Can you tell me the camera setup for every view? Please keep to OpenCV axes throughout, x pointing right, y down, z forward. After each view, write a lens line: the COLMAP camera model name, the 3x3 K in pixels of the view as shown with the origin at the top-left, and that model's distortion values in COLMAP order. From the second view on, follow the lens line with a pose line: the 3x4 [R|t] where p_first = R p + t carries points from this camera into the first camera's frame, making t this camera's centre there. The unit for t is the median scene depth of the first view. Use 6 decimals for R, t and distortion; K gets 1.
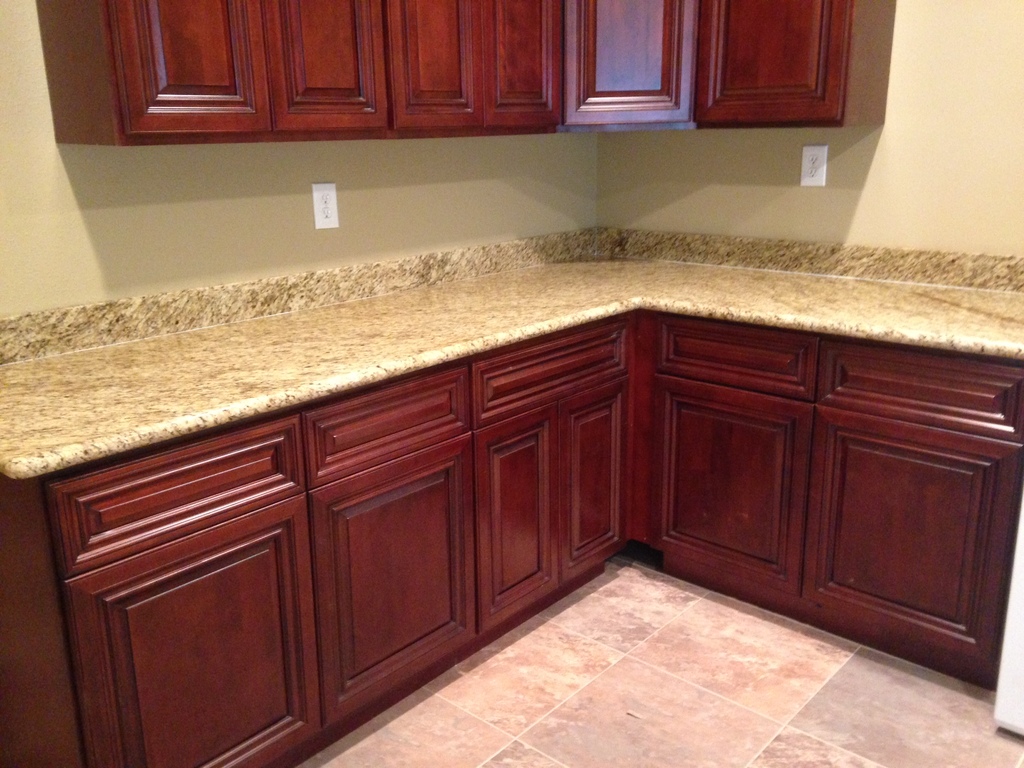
lens RADIAL K [[930.8, 0, 514.8], [0, 930.8, 378.7], [0, 0, 1]] dist [0.175081, -0.233209]
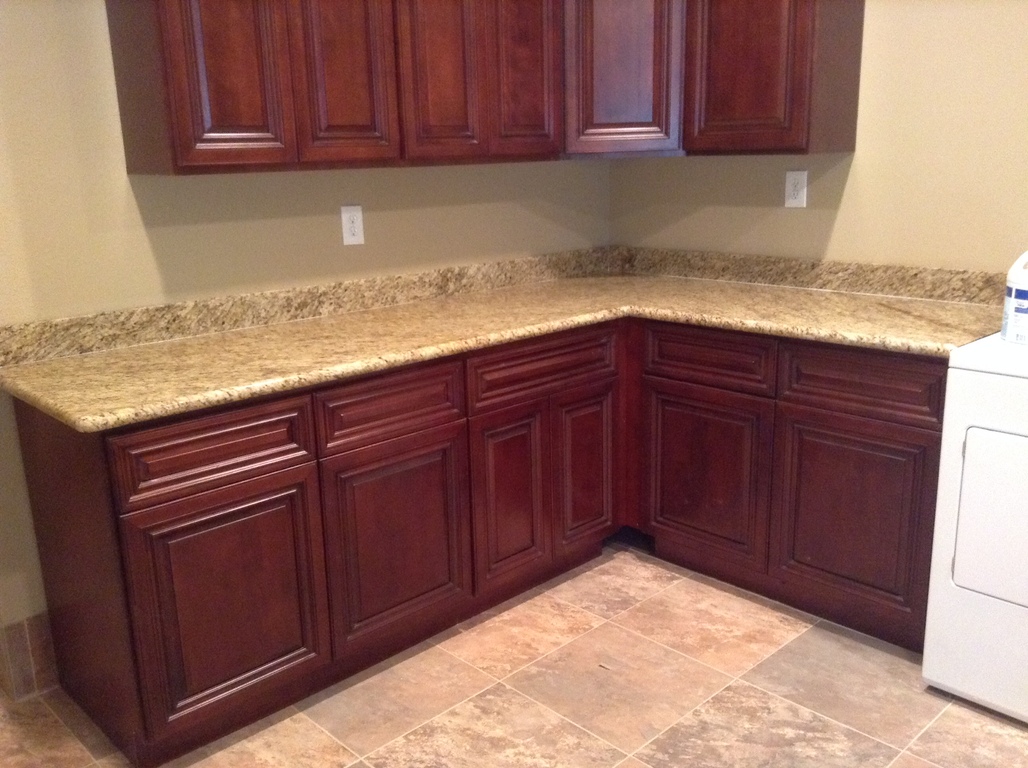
lens RADIAL K [[931.2, 0, 515.7], [0, 931.2, 394.8], [0, 0, 1]] dist [0.163602, -0.363701]
pose [[0.996636, 0.011605, -0.081130, 0.098516], [-0.012472, 0.999870, -0.010195, 0.035323], [0.081001, 0.011173, 0.996651, -0.137027]]
